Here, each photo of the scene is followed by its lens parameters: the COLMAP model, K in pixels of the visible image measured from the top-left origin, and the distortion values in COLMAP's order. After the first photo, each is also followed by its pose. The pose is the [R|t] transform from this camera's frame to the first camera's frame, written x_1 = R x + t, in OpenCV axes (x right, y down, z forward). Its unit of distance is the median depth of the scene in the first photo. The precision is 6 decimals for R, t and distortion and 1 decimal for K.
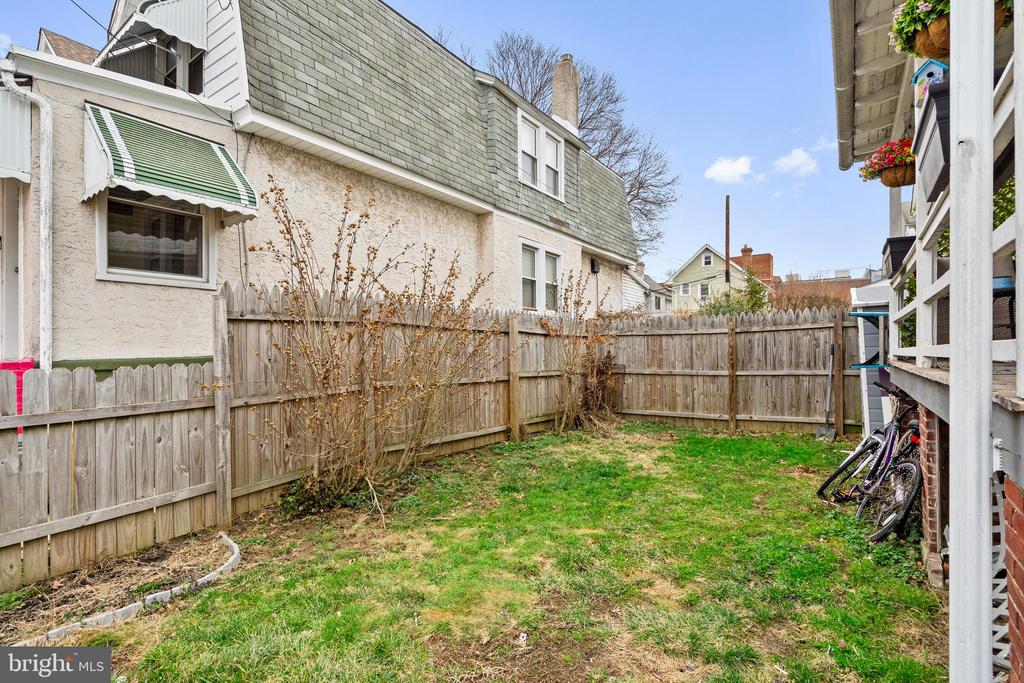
lens RADIAL K [[479.6, 0, 514.1], [0, 479.6, 342.9], [0, 0, 1]] dist [-0.000047, 0.003339]
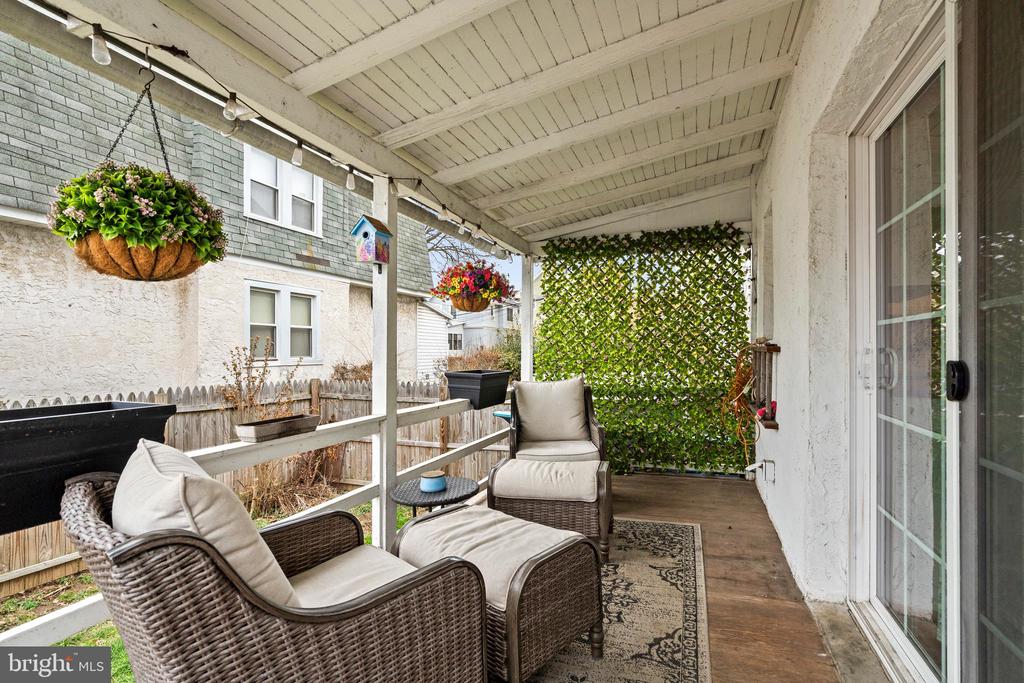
lens RADIAL K [[479.6, 0, 511.0], [0, 479.6, 348.8], [0, 0, 1]] dist [-0.000047, 0.003339]
pose [[0.969680, 0.006259, 0.244300, 0.256080], [-0.008722, 0.999921, 0.009002, -0.102300], [-0.244224, -0.010860, 0.969658, 0.028718]]
